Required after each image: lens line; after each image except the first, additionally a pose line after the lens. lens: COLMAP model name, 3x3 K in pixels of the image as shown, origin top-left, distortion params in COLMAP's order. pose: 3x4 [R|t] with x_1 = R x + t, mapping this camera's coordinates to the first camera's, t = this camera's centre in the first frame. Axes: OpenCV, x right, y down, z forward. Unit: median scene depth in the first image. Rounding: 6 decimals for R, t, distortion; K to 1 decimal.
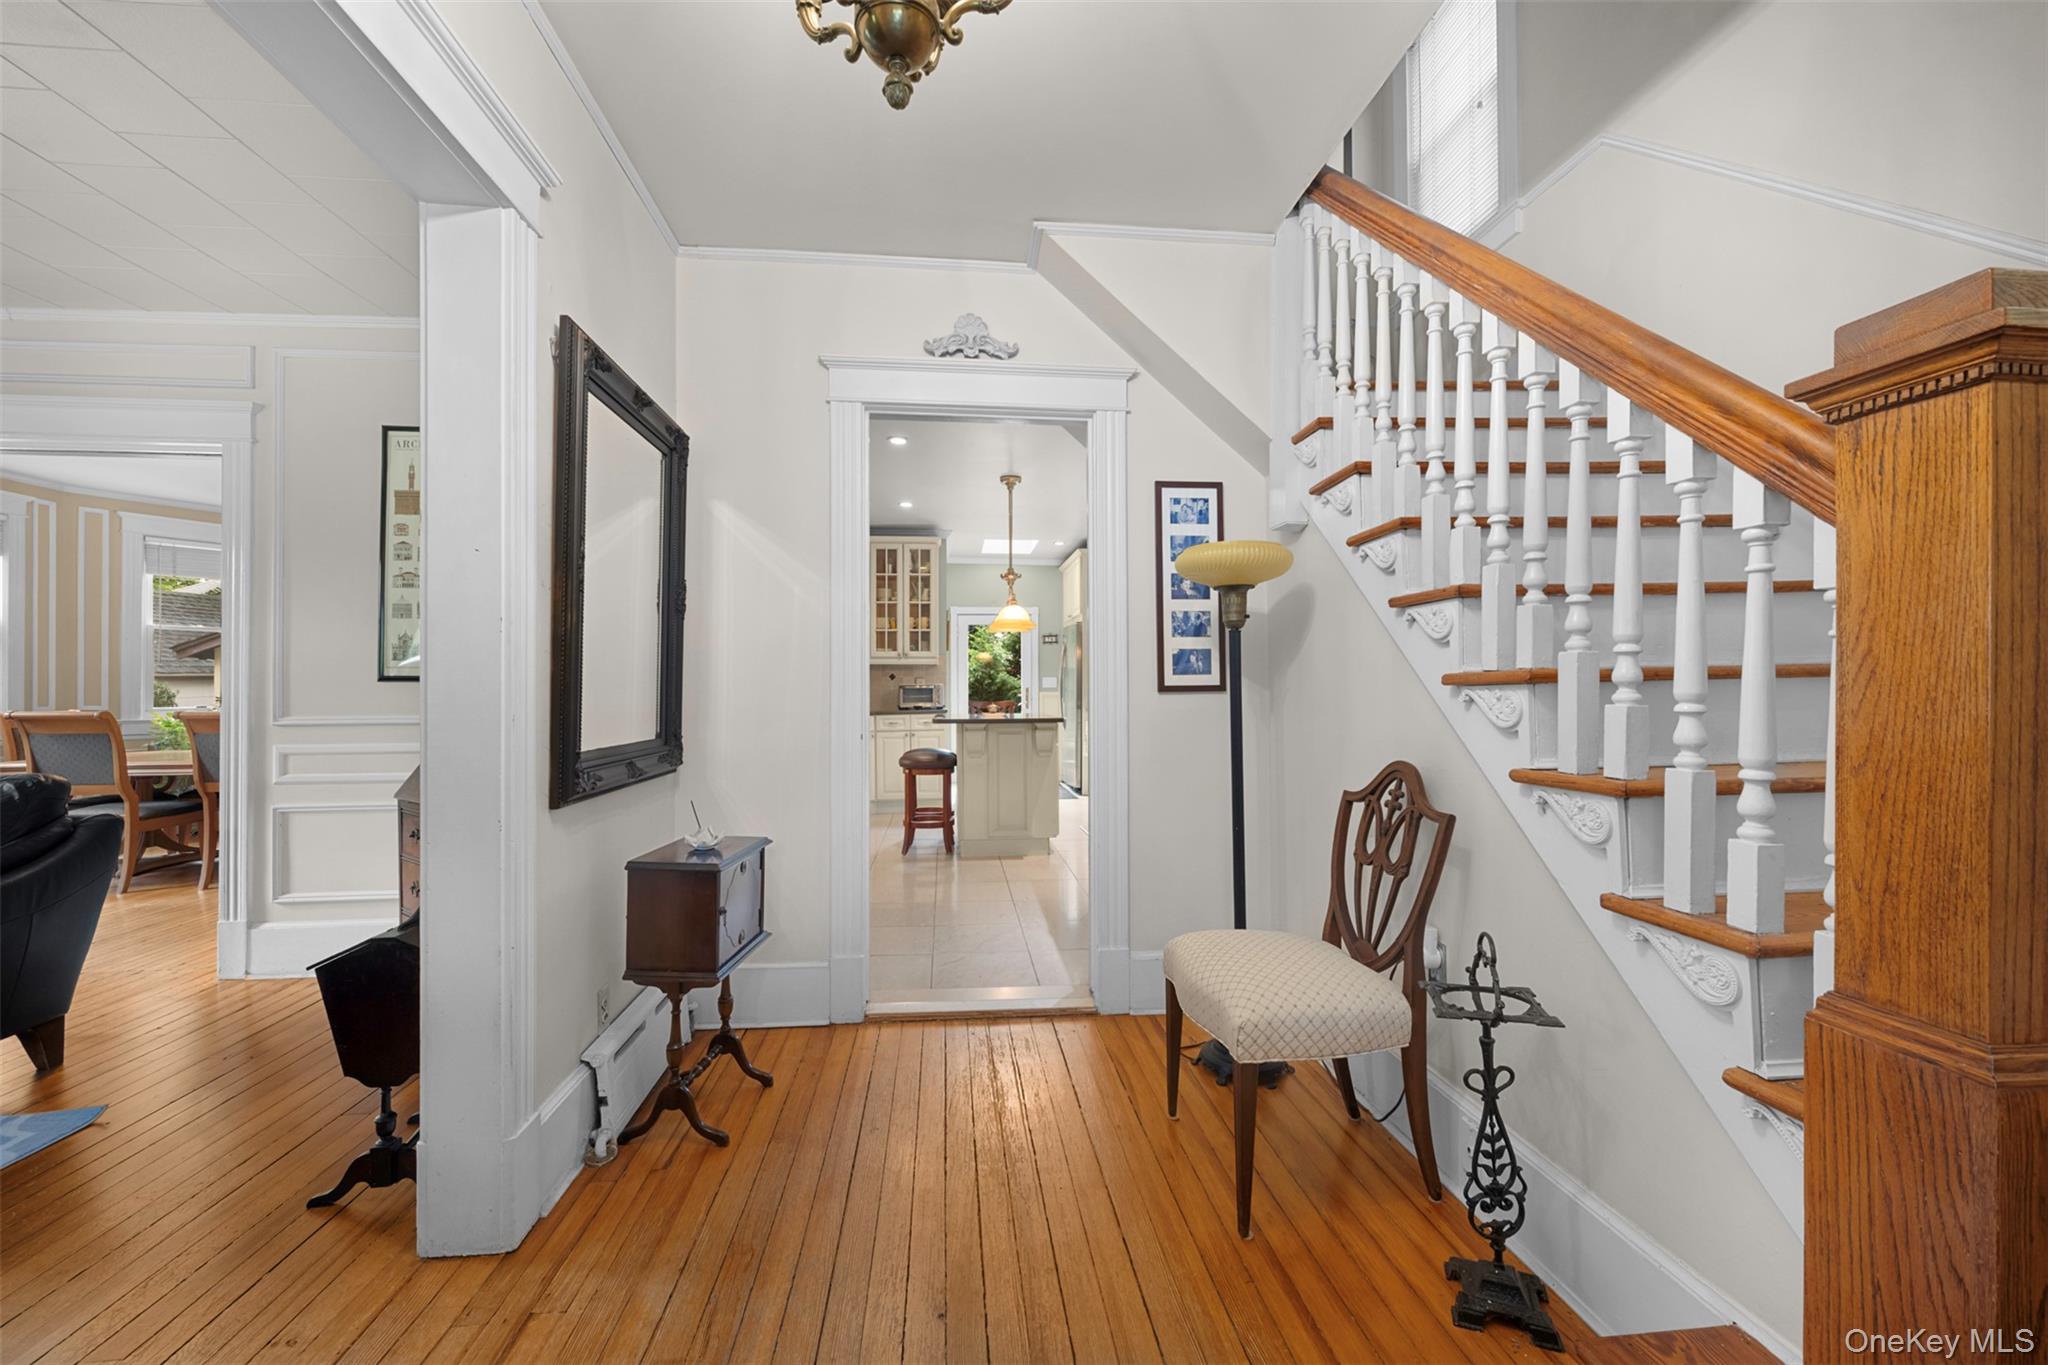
lens RADIAL K [[818.5, 0, 1024.0], [0, 818.5, 682.5], [0, 0, 1]] dist [0.000701, 0.000047]
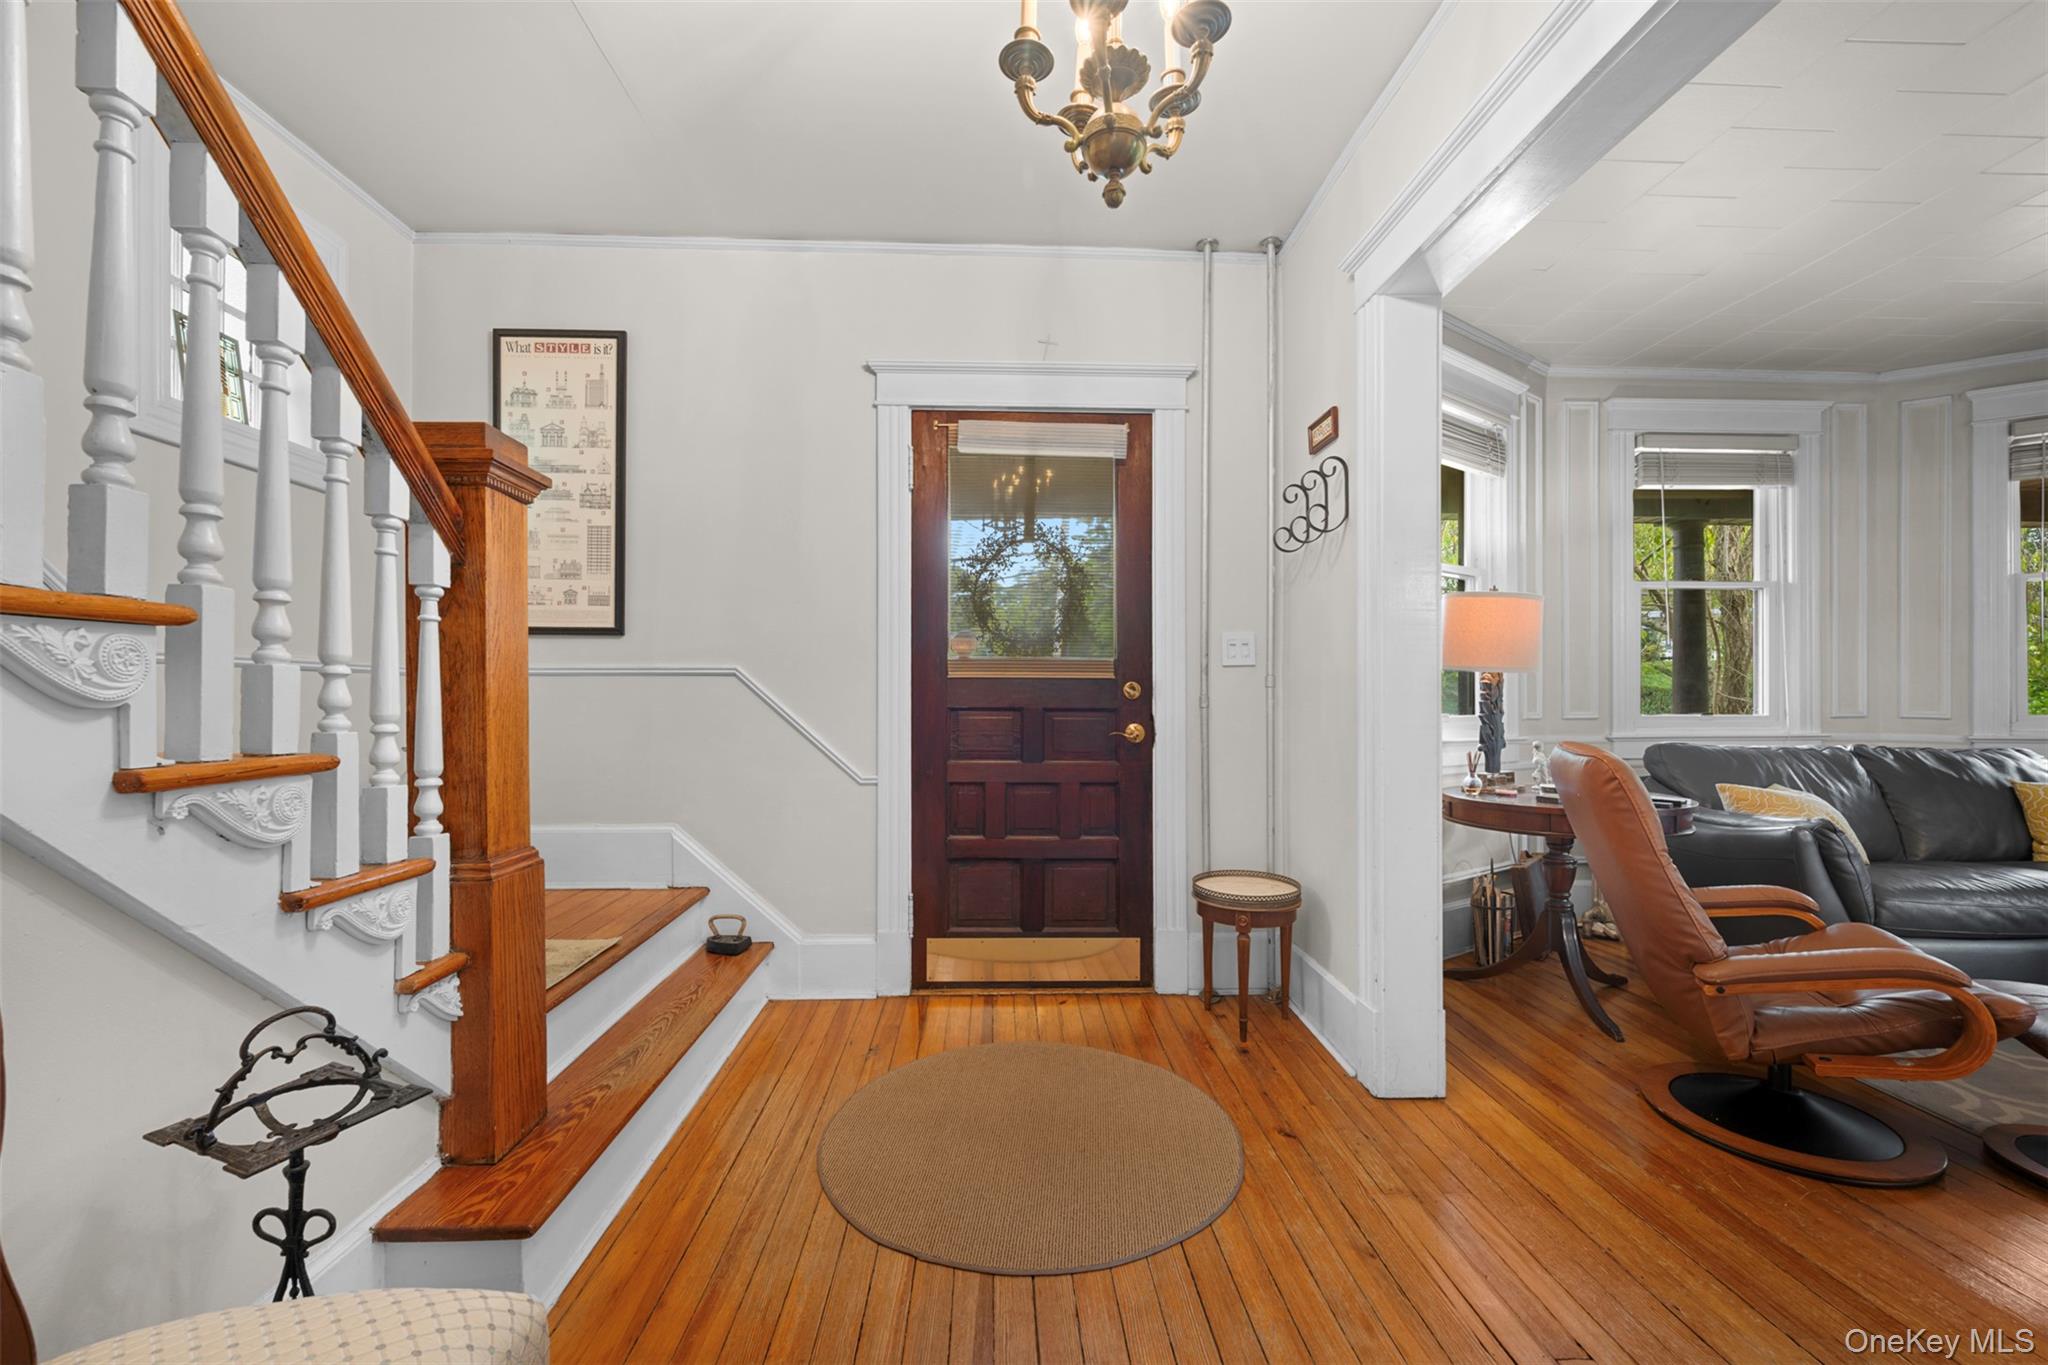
lens RADIAL K [[825.8, 0, 1015.9], [0, 825.8, 704.0], [0, 0, 1]] dist [-0.001029, -0.000200]
pose [[-0.997598, 0.002658, 0.069221, -0.033170], [0.002221, 0.999977, -0.006382, 0.035342], [-0.069236, -0.006213, -0.997581, 0.858569]]
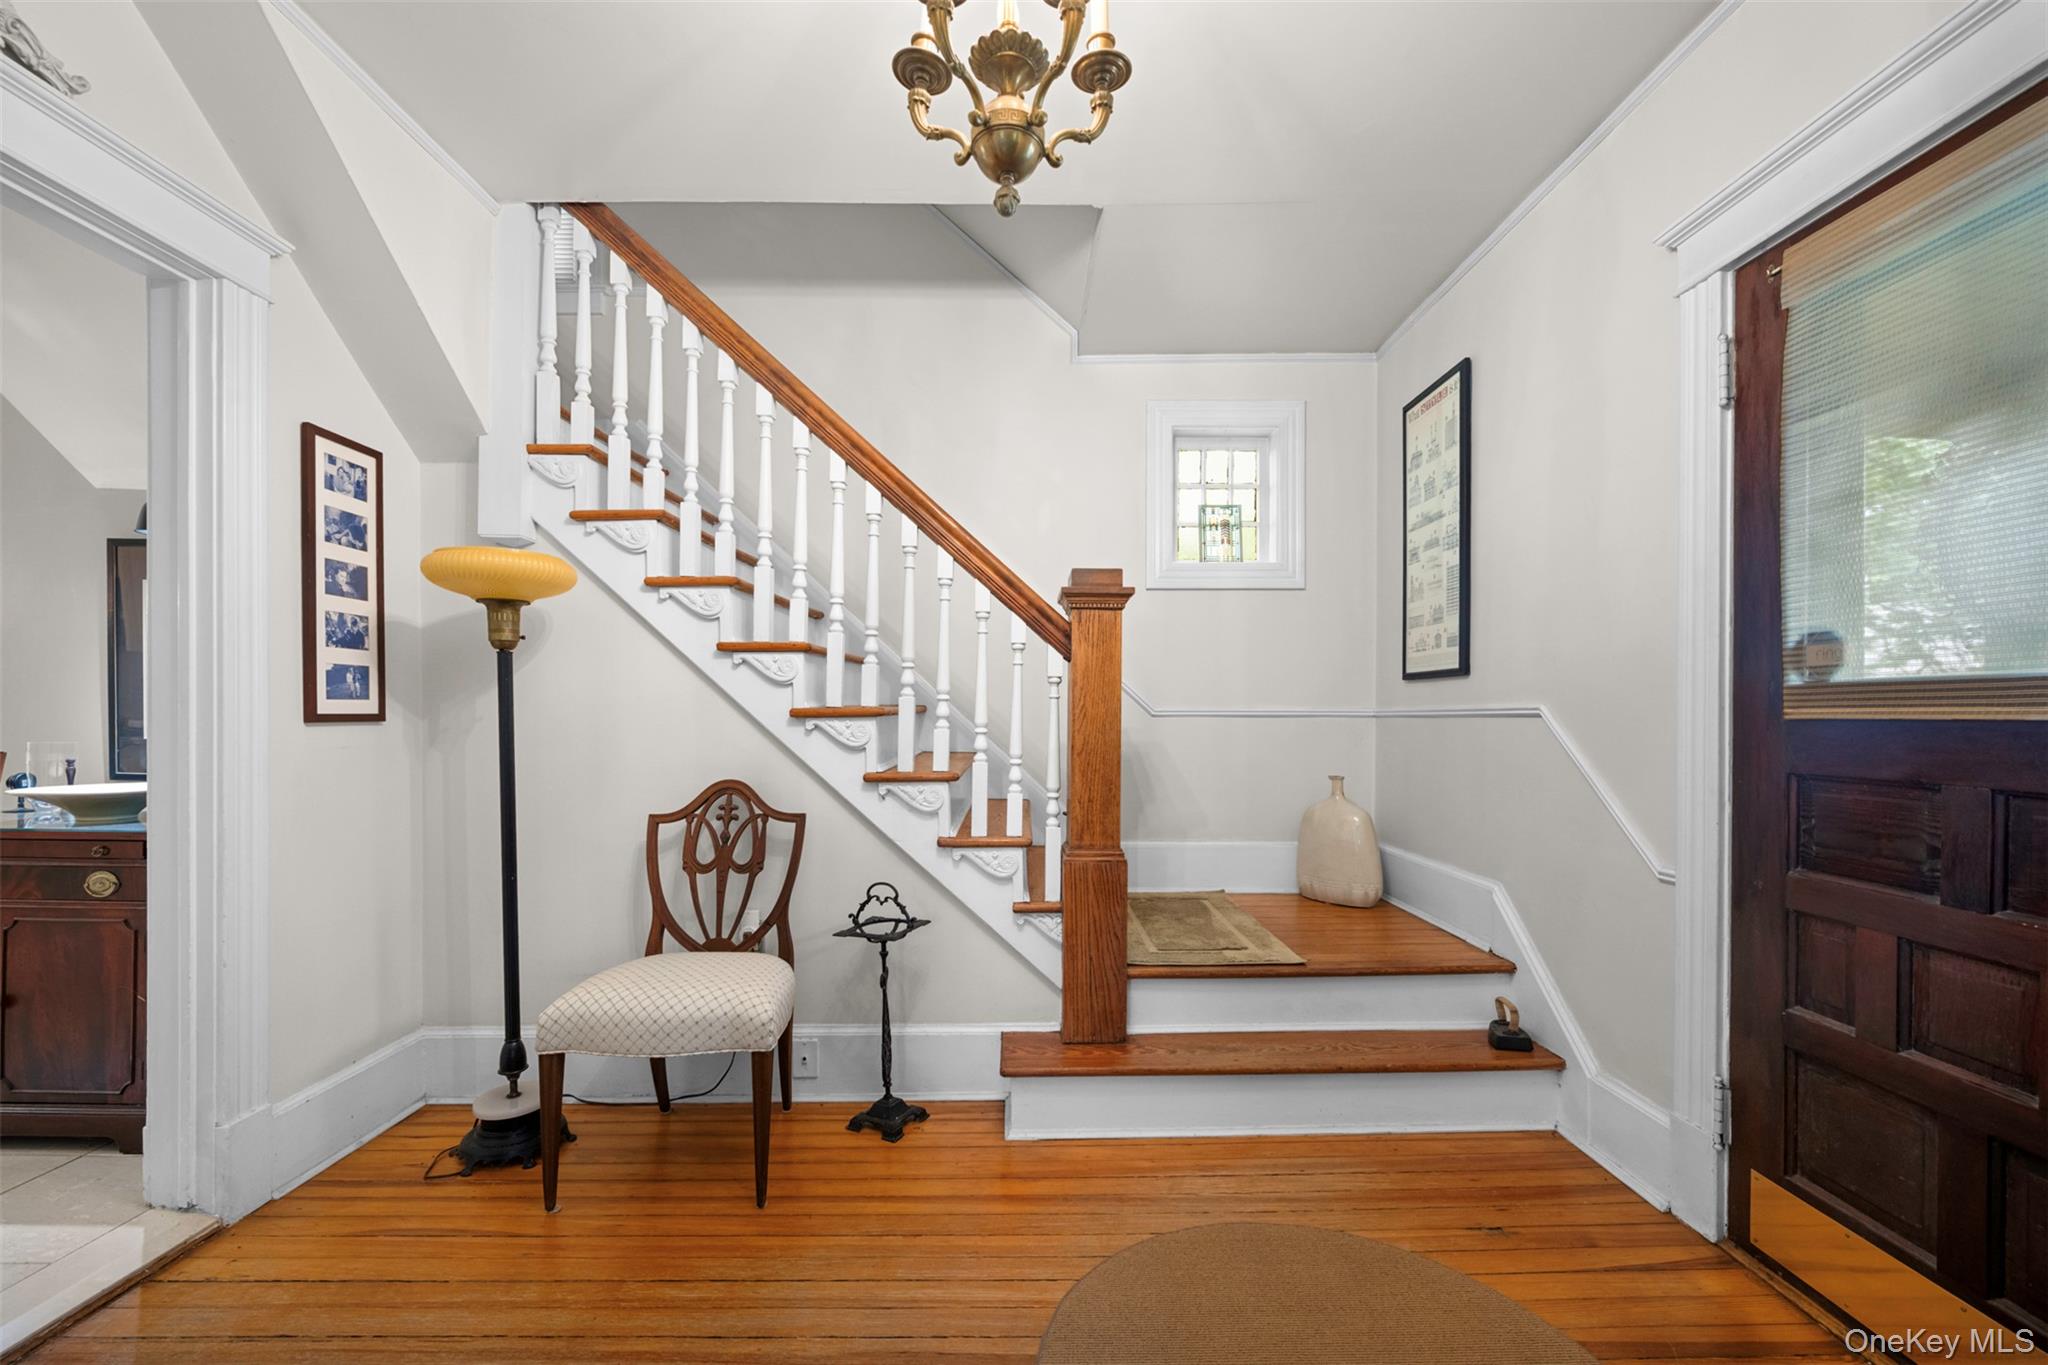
lens RADIAL K [[817.5, 0, 1028.3], [0, 817.5, 721.7], [0, 0, 1]] dist [-0.000887, -0.000023]
pose [[0.091069, -0.002920, 0.995840, -0.480943], [-0.011403, 0.999927, 0.003974, 0.000876], [-0.995779, -0.011717, 0.091029, 0.317198]]
